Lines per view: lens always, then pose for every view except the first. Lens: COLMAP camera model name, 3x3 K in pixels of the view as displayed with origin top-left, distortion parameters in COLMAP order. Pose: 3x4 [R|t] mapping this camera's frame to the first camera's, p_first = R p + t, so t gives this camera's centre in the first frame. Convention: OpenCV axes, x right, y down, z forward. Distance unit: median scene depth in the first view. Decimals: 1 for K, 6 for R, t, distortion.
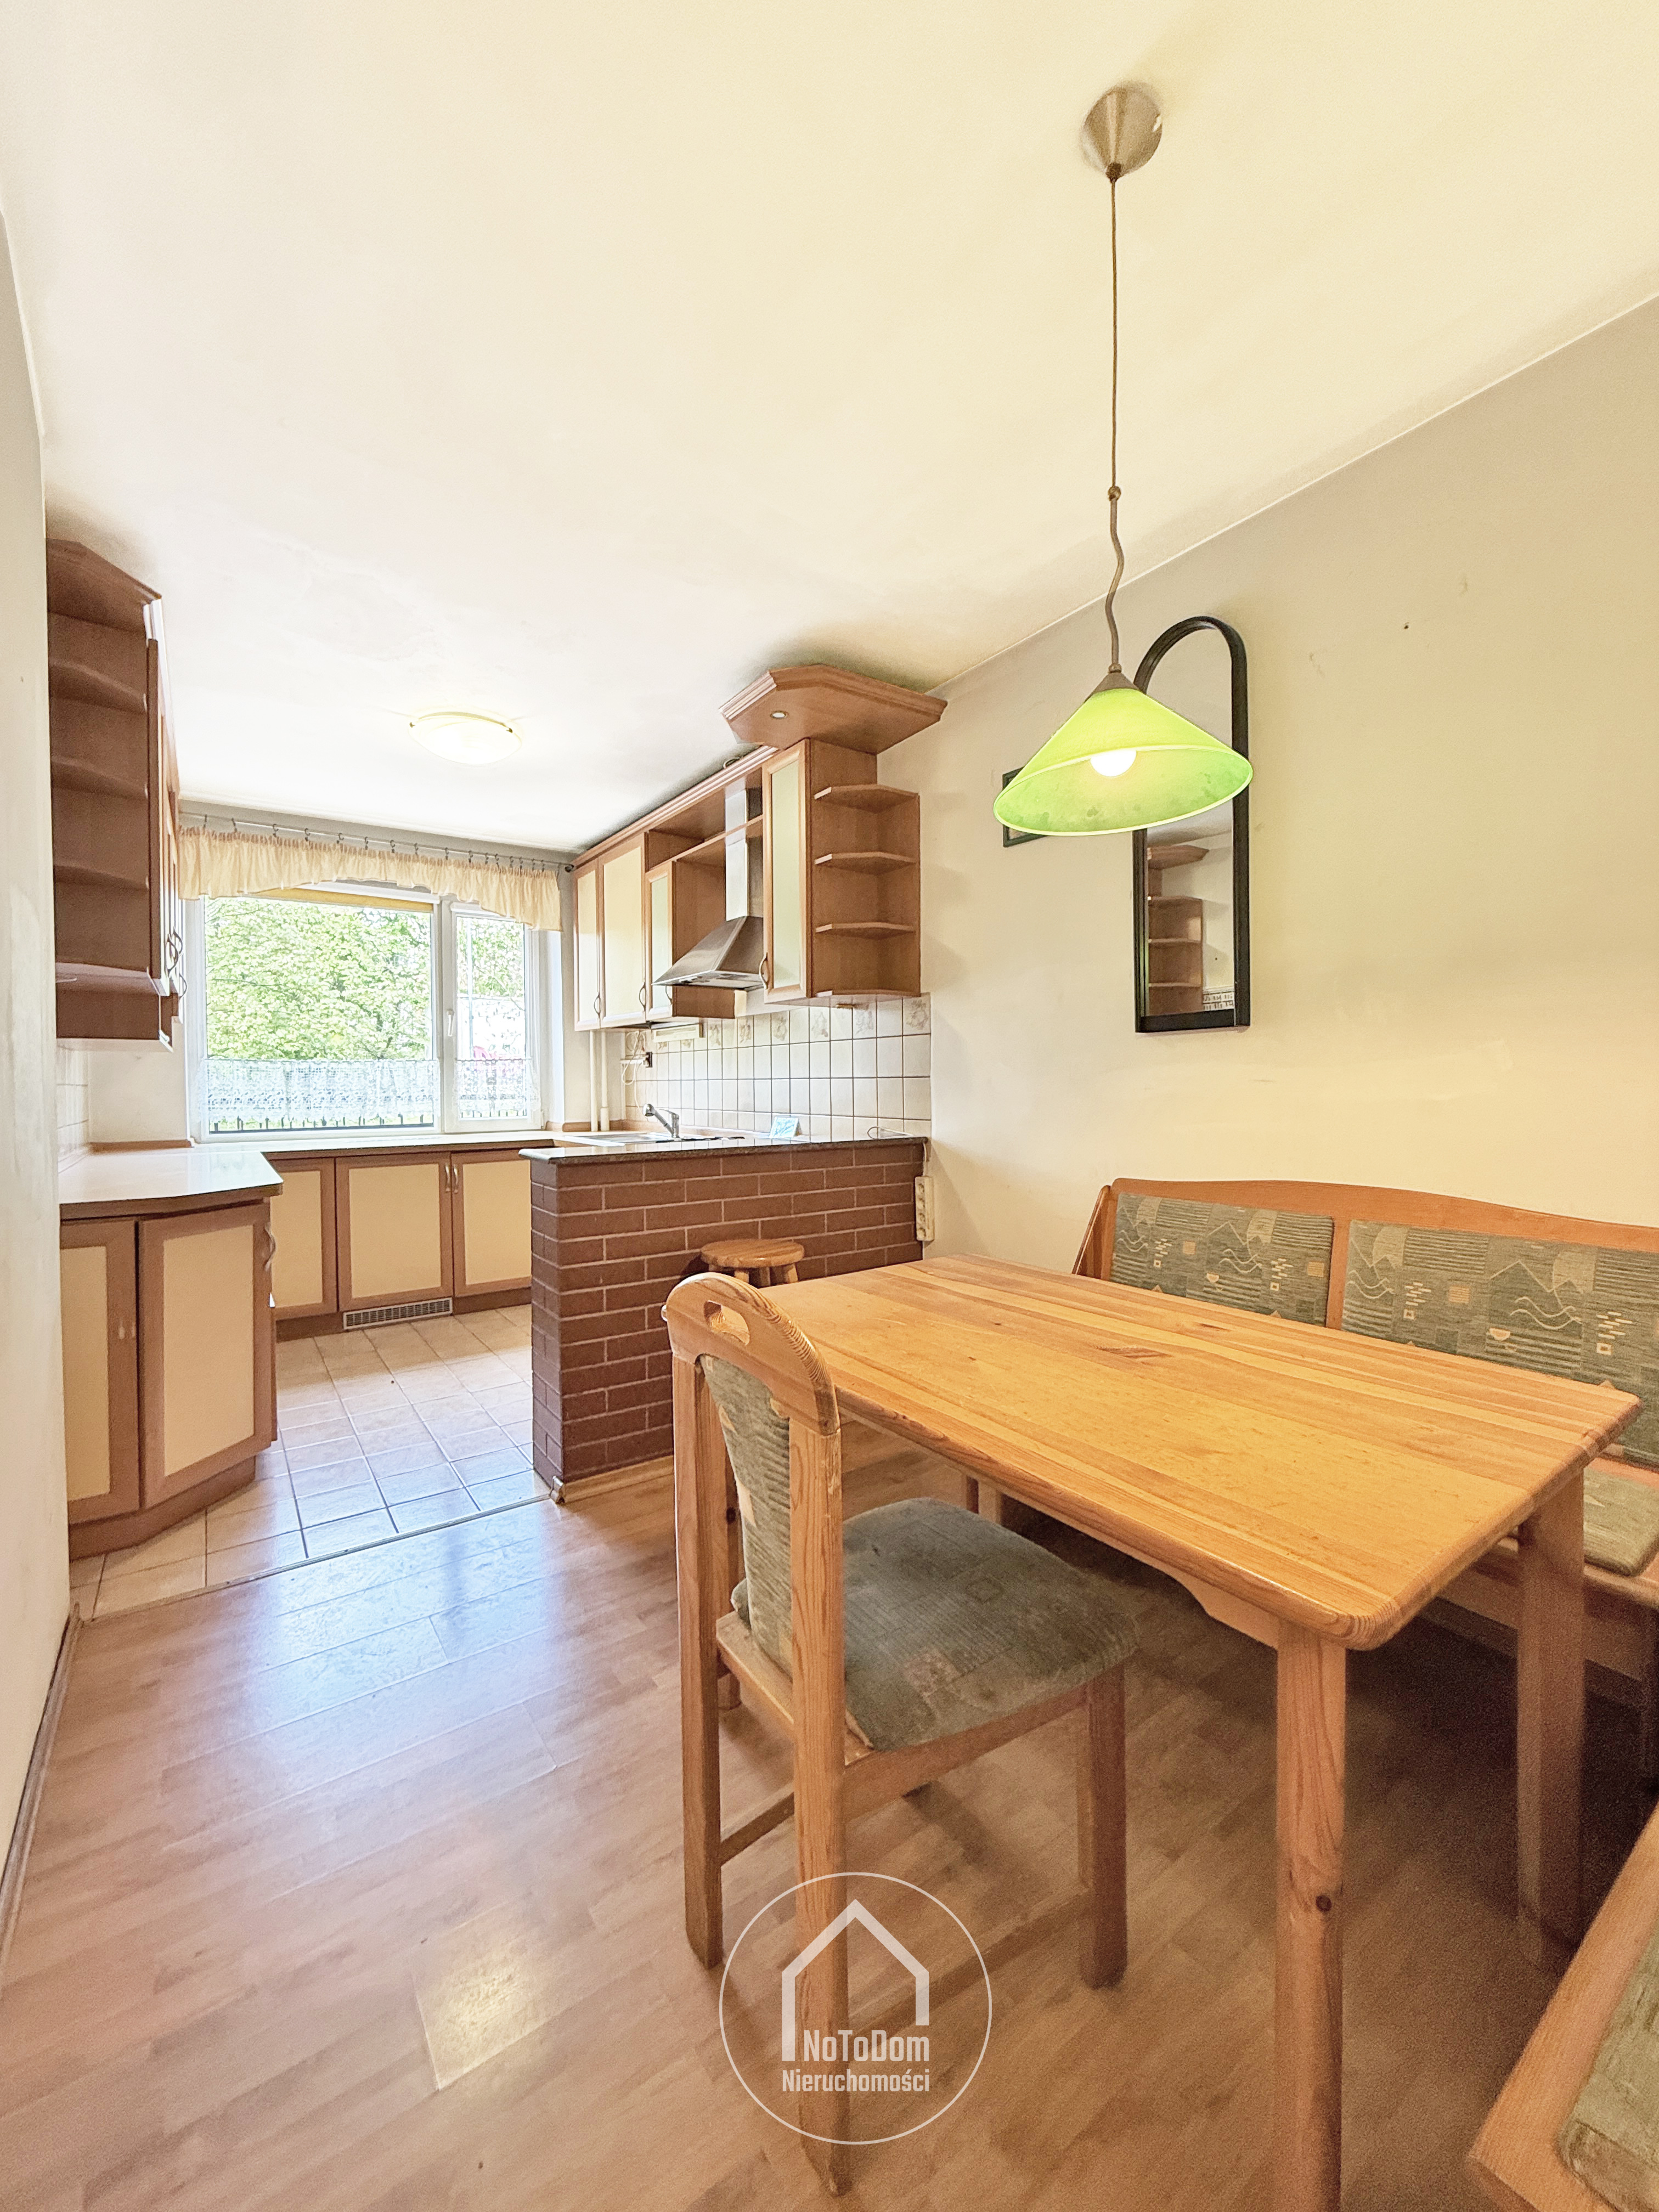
lens RADIAL K [[885.5, 0, 838.2], [0, 885.5, 1099.6], [0, 0, 1]] dist [-0.004521, -0.000353]
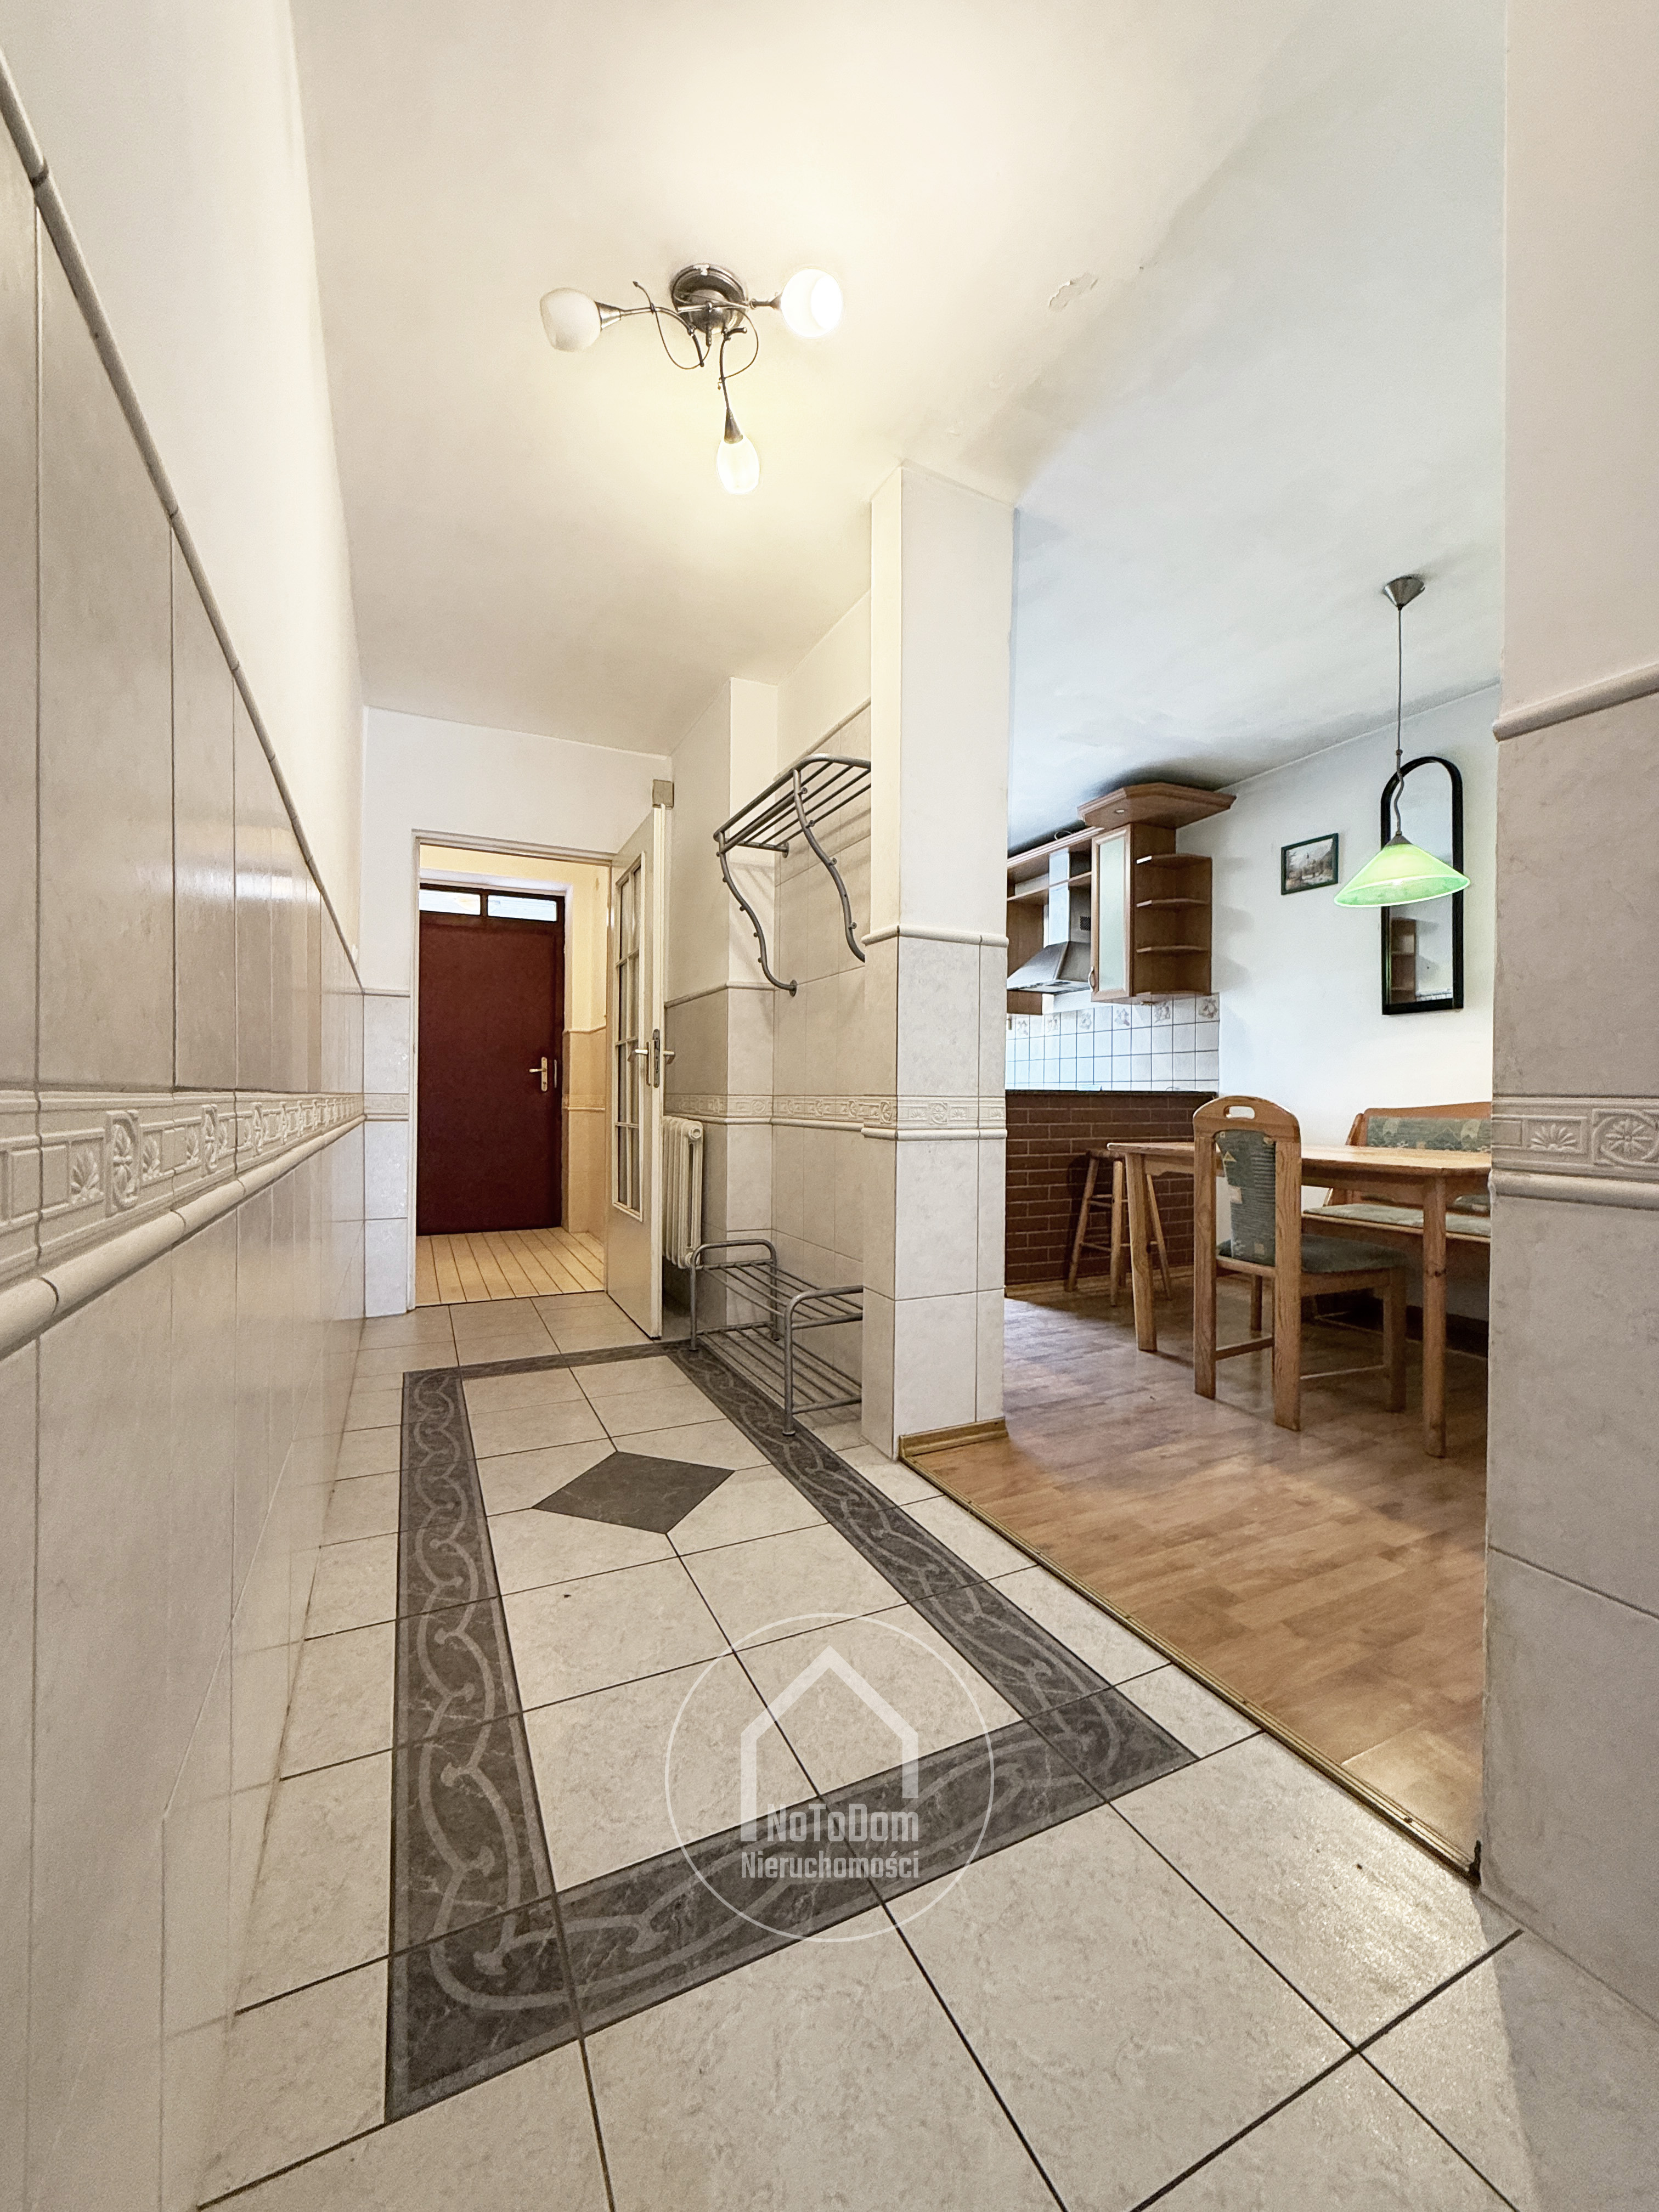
lens RADIAL K [[885.5, 0, 823.5], [0, 885.5, 1097.0], [0, 0, 1]] dist [-0.004521, -0.000353]
pose [[0.983808, 0.014211, -0.178664, -0.273560], [-0.017272, 0.999729, -0.015586, 0.085152], [0.178394, 0.018419, 0.983787, -0.551599]]
